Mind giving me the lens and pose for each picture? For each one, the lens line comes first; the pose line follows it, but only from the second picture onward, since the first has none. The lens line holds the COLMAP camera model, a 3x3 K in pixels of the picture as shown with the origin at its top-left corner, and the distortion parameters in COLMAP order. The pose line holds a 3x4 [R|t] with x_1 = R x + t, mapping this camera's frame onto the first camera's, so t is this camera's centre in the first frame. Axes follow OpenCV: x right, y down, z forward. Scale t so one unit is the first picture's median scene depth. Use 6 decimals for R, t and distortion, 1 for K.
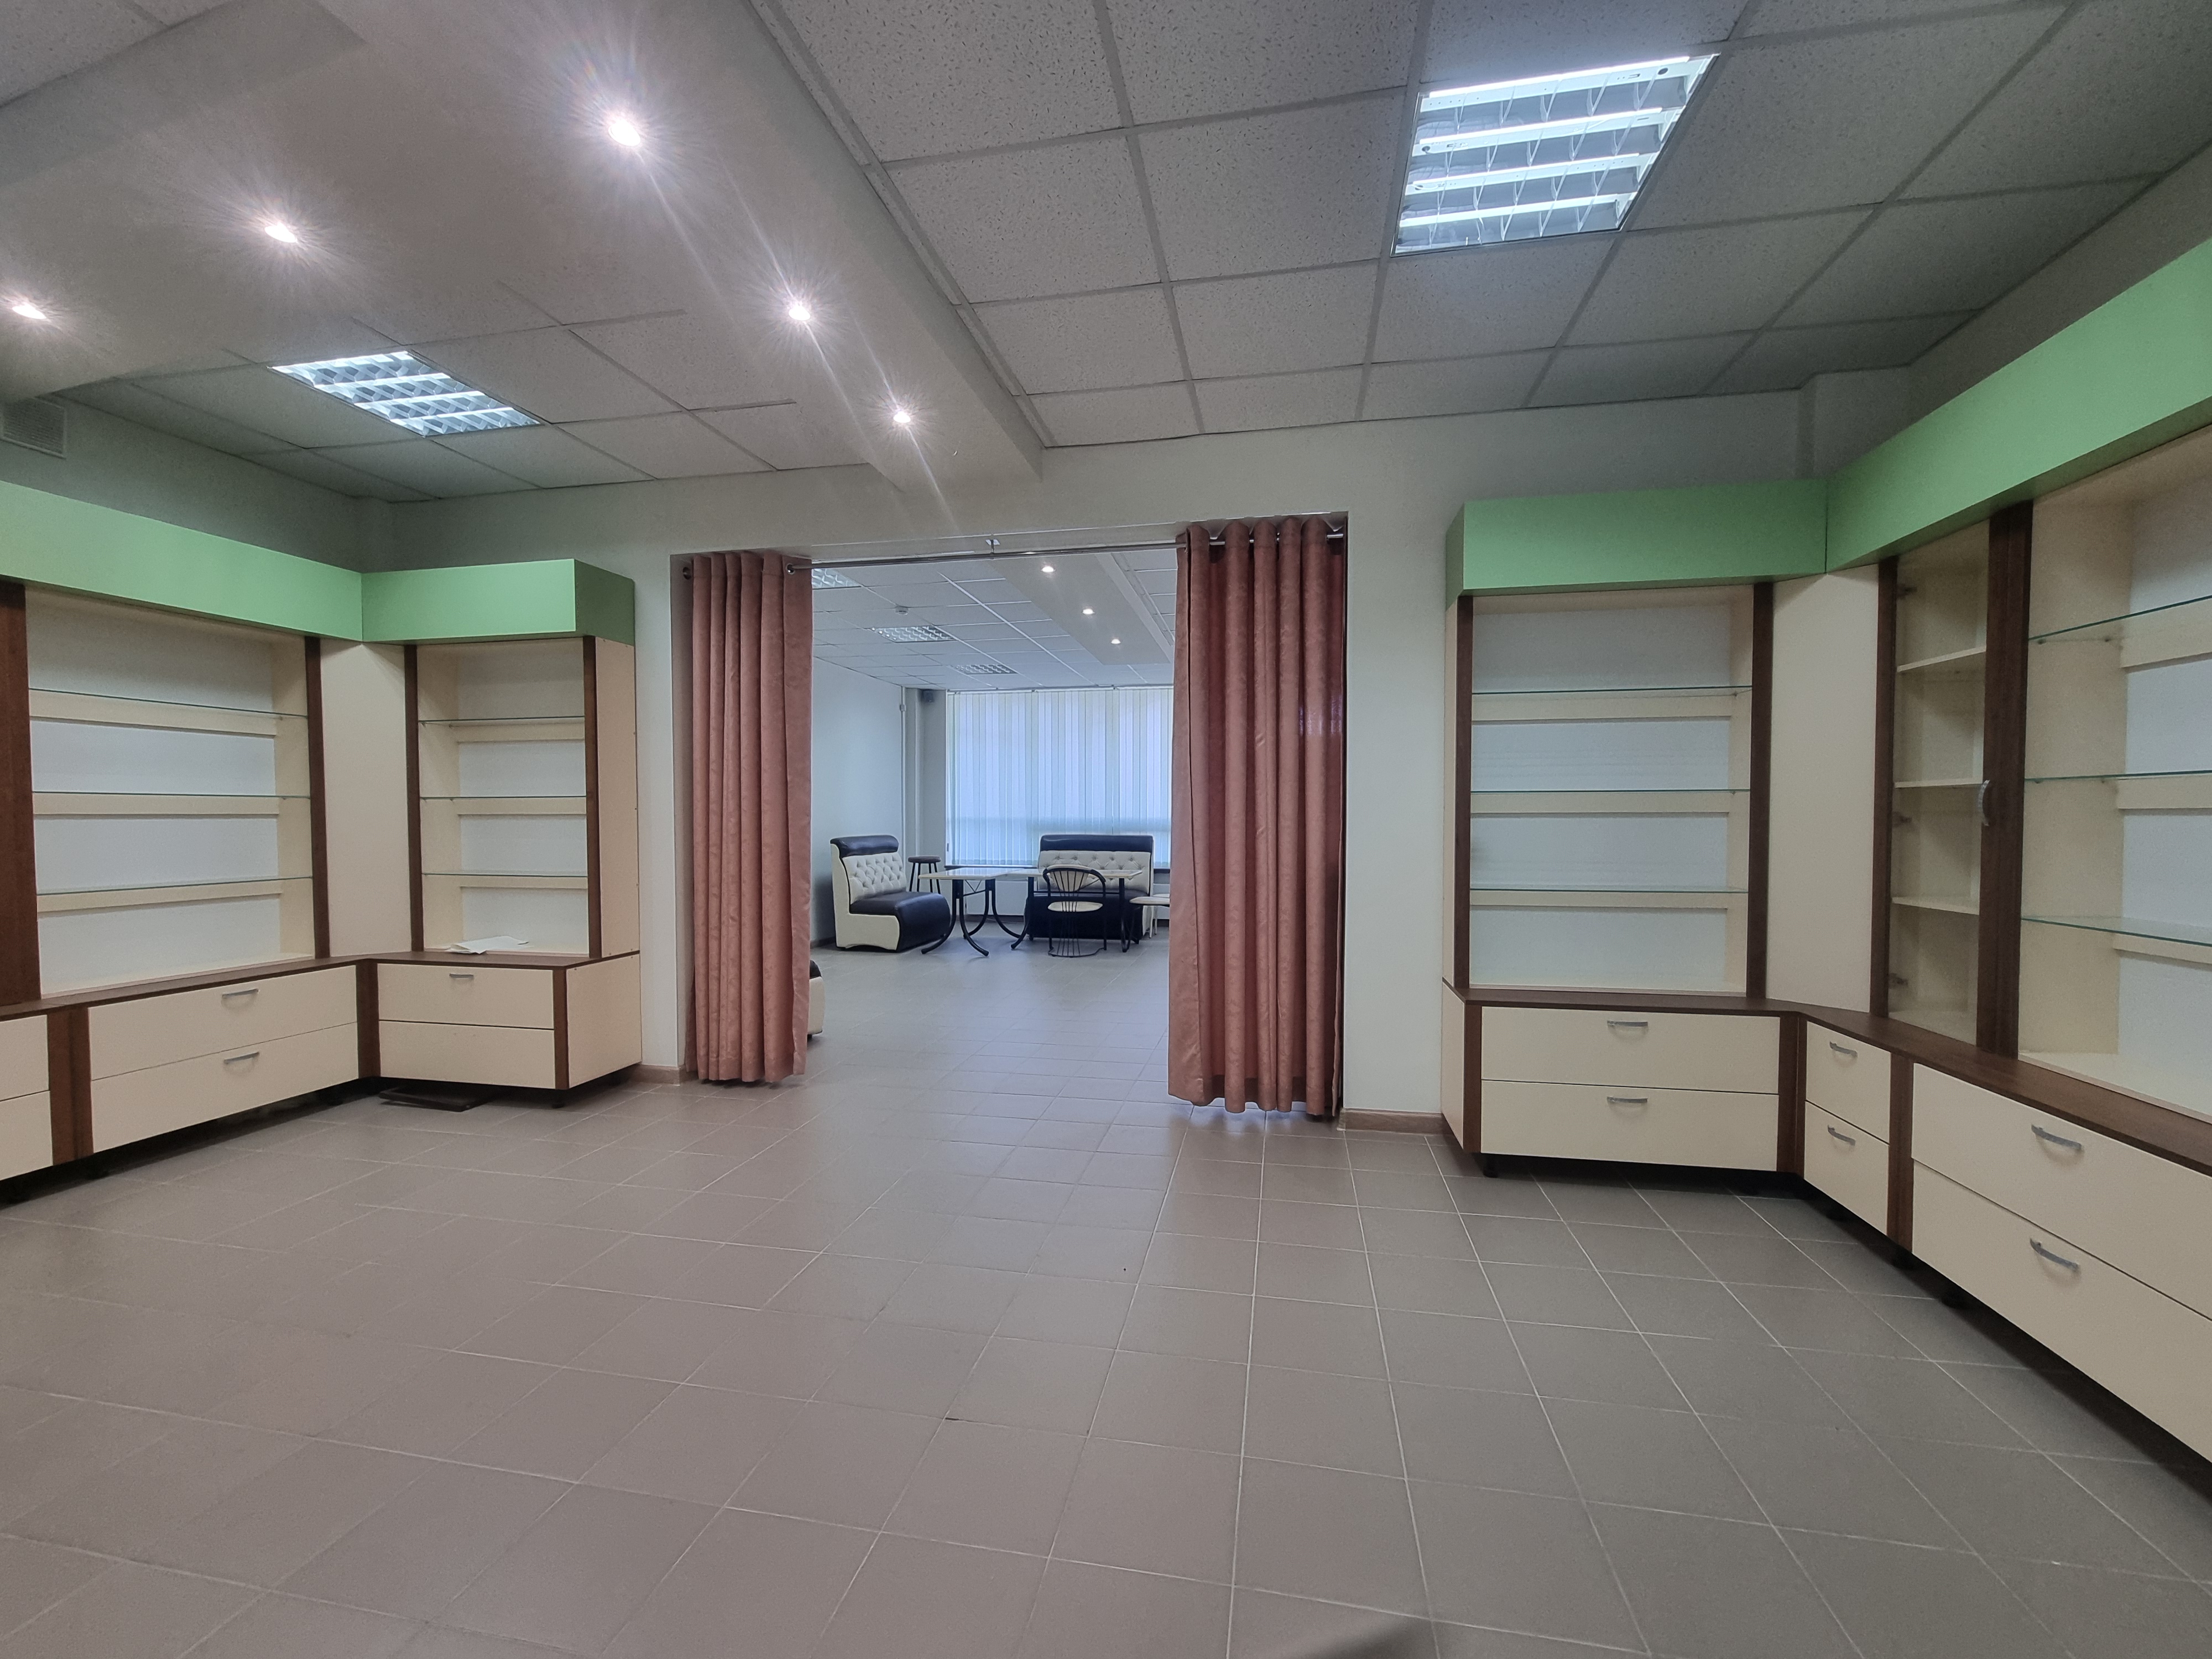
lens RADIAL K [[912.1, 0, 1105.2], [0, 912.1, 844.0], [0, 0, 1]] dist [-0.003027, 0.000566]
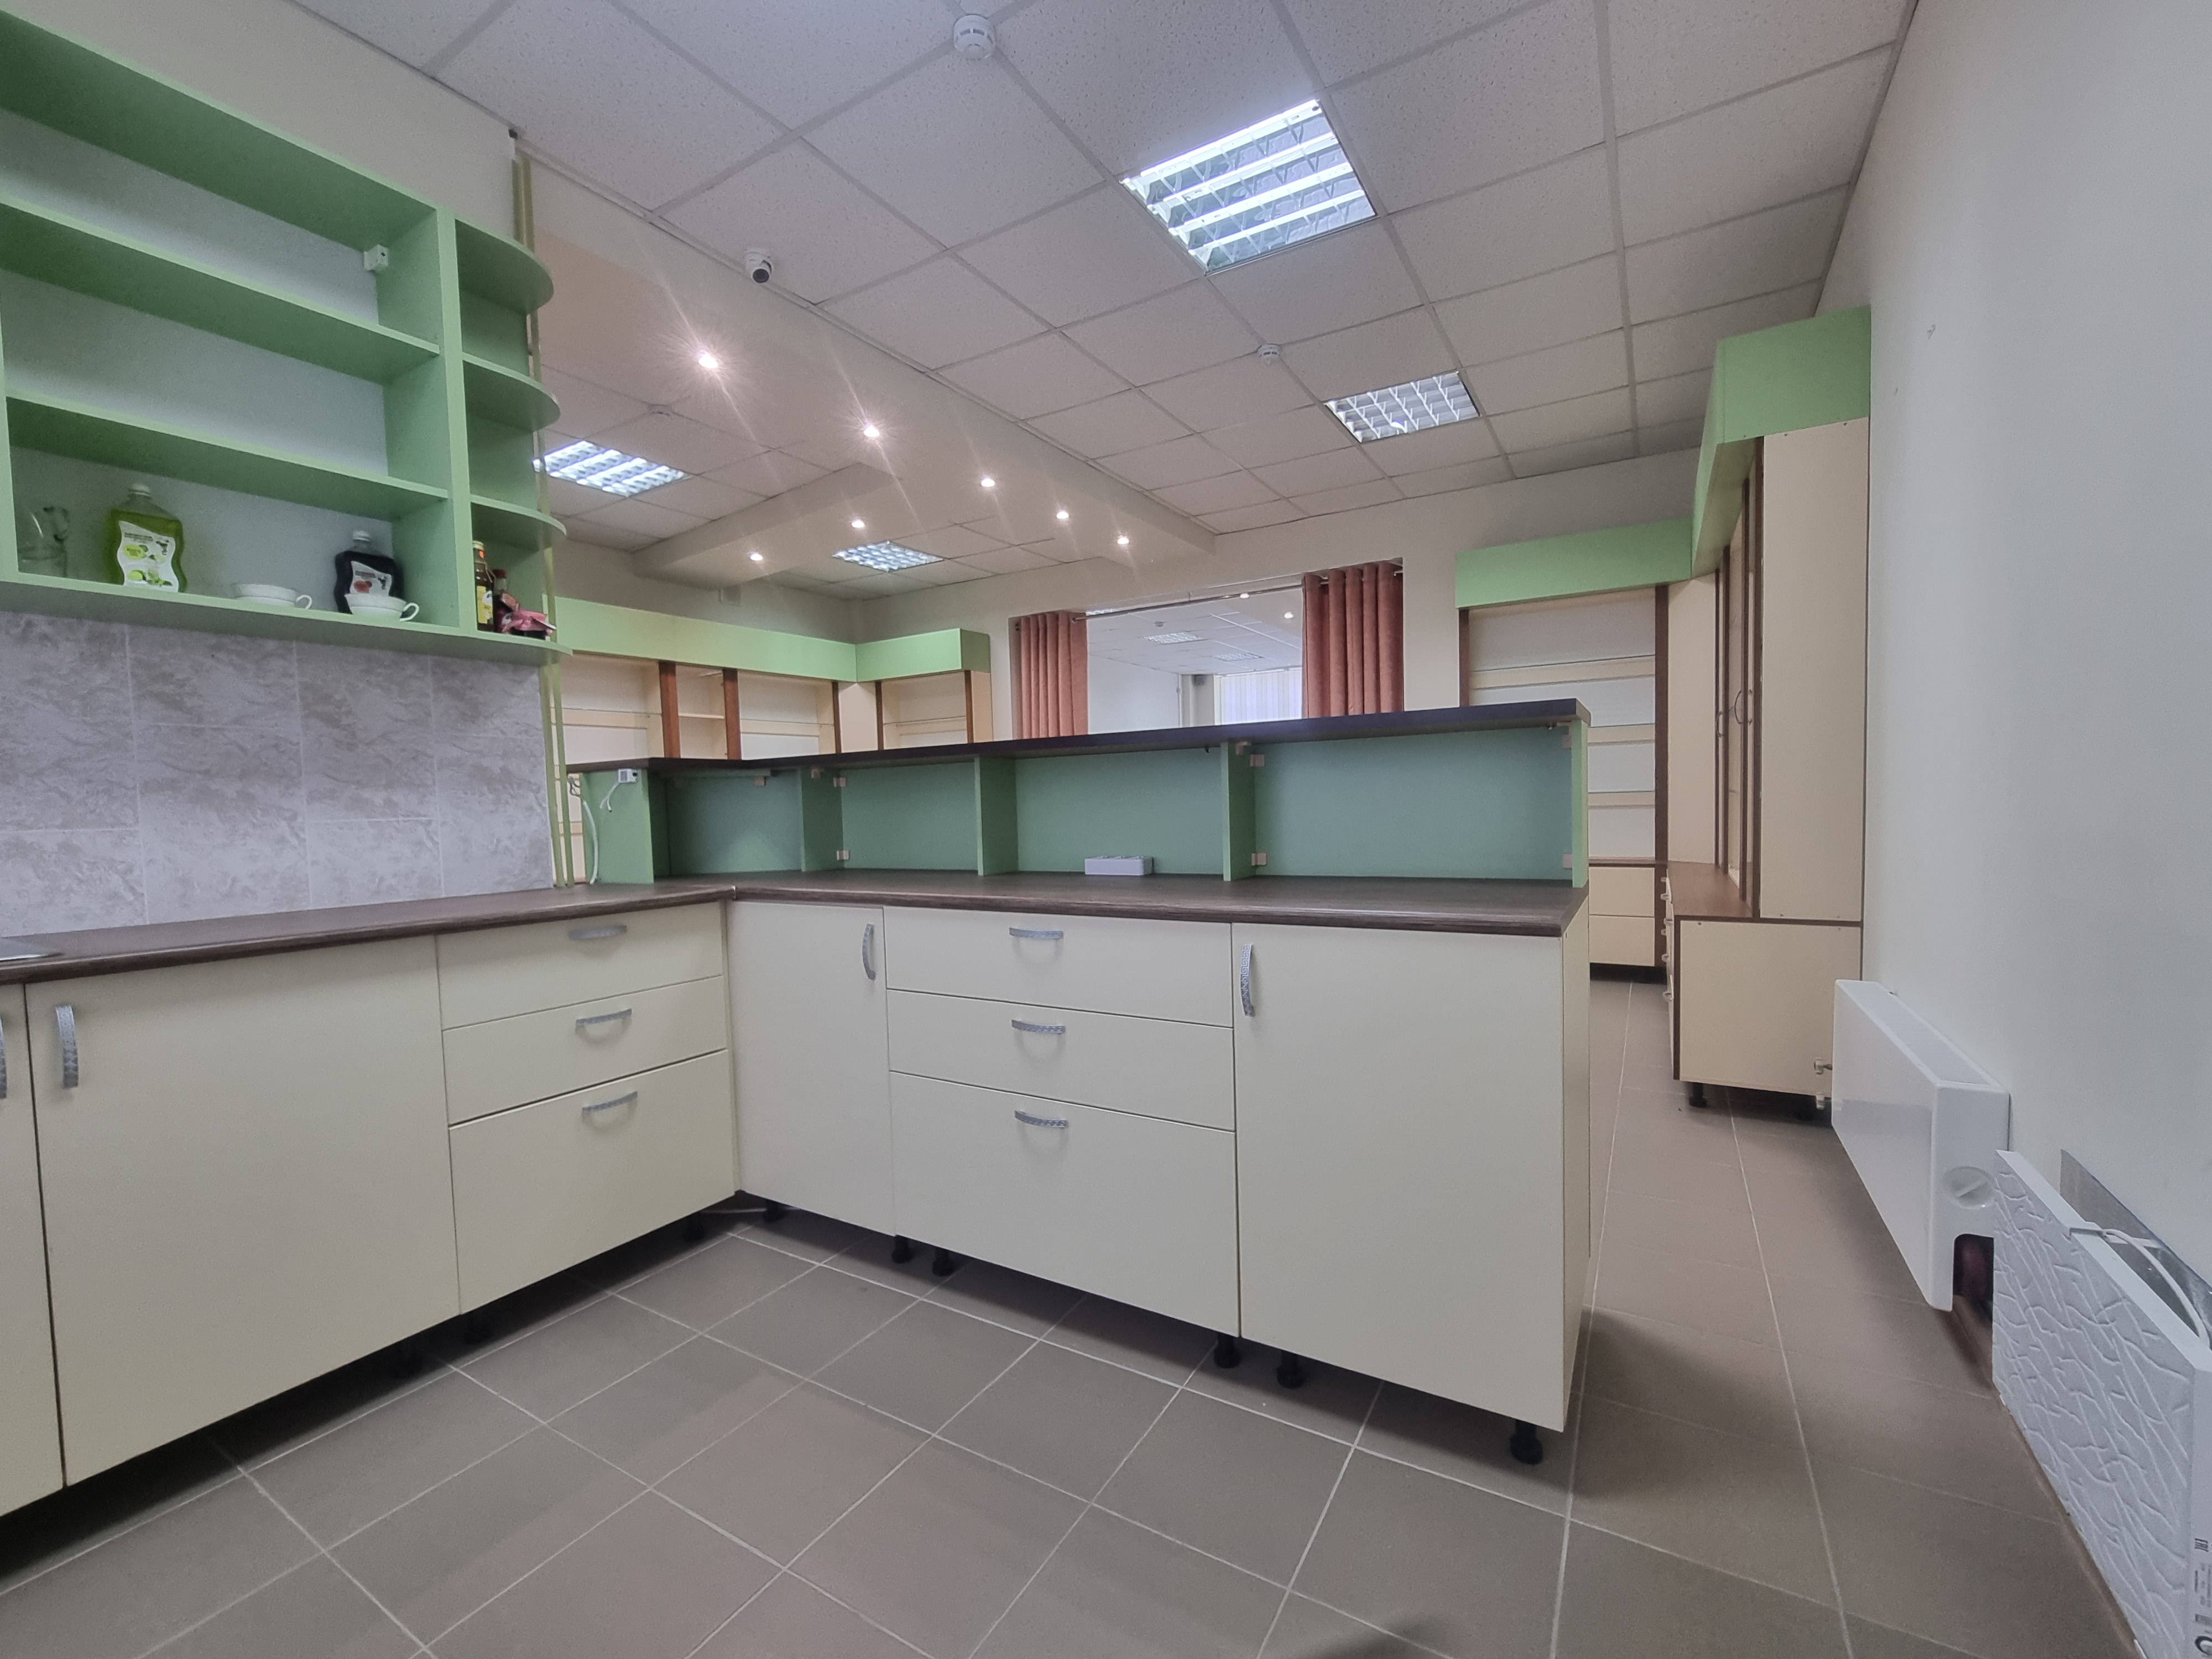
lens RADIAL K [[912.1, 0, 1105.2], [0, 912.1, 844.0], [0, 0, 1]] dist [-0.003027, 0.000566]
pose [[0.941313, -0.008318, -0.337434, 0.269631], [0.018010, 0.999510, 0.025601, 0.065695], [0.337055, -0.030176, 0.941001, -0.565081]]
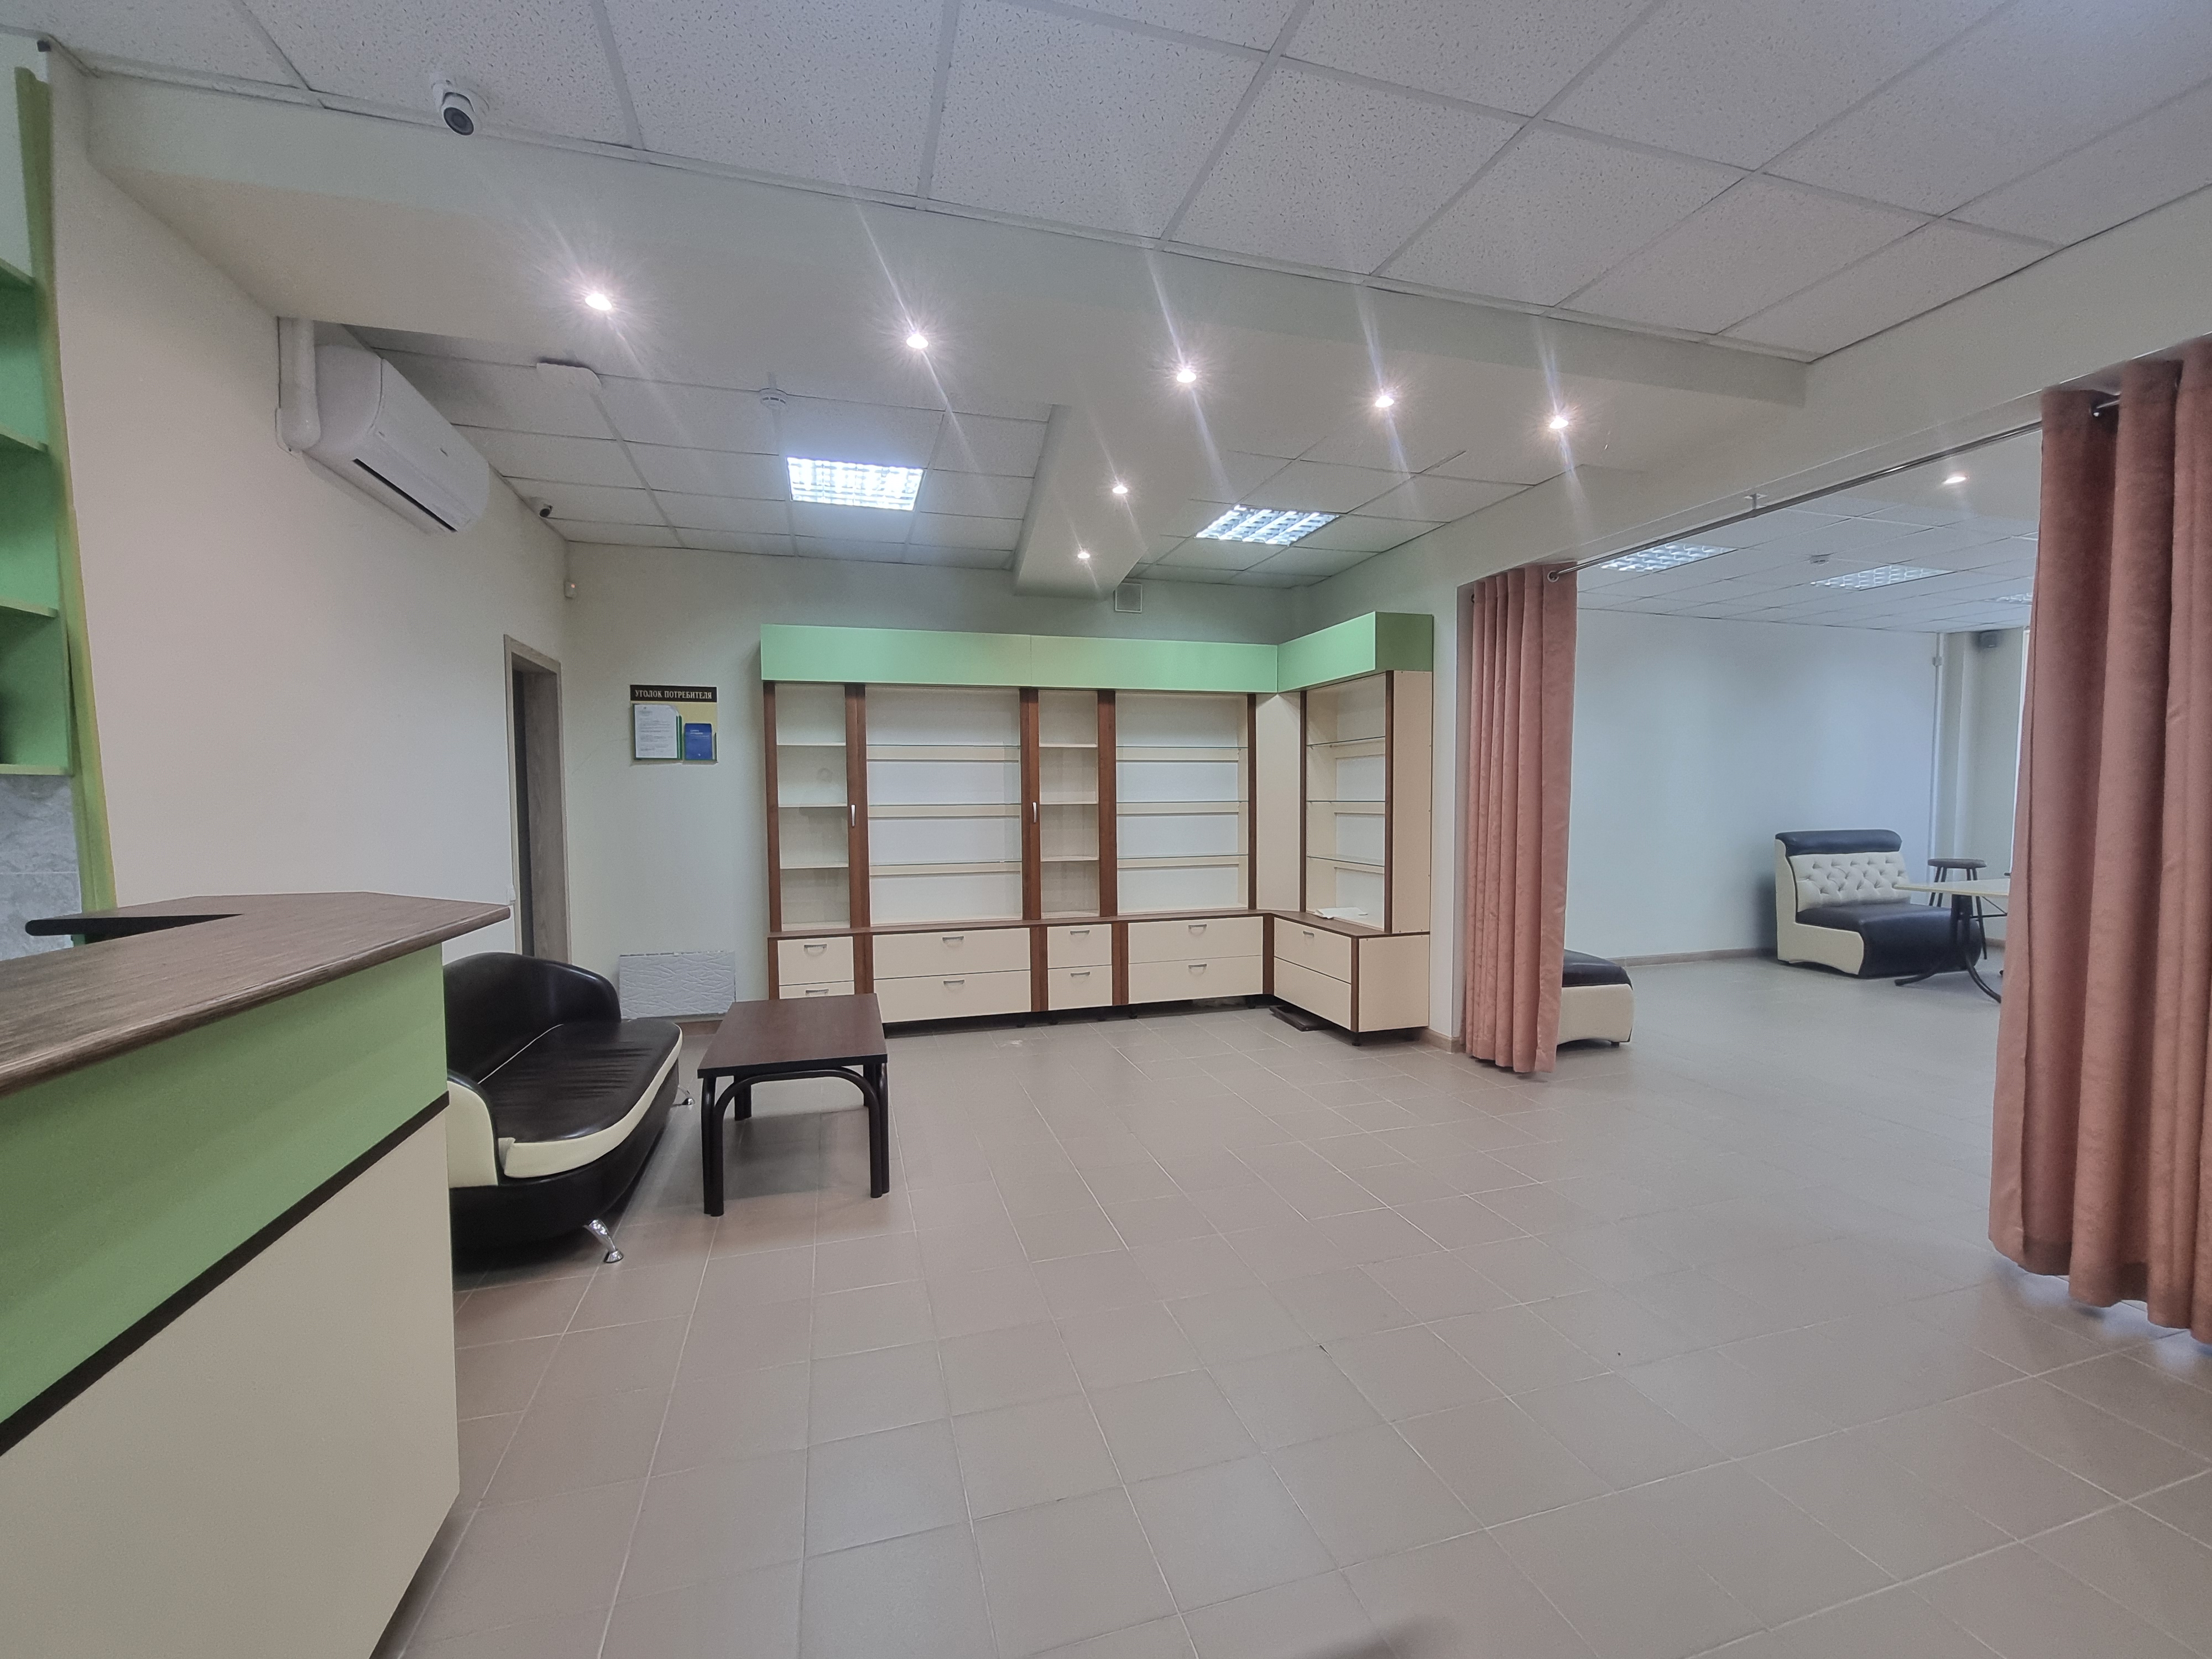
lens RADIAL K [[912.1, 0, 1105.2], [0, 912.1, 844.0], [0, 0, 1]] dist [-0.003027, 0.000566]
pose [[0.468871, 0.043816, -0.882179, 0.335943], [-0.020188, 0.999040, 0.038890, -0.034288], [0.883036, -0.000425, 0.469305, 0.084593]]
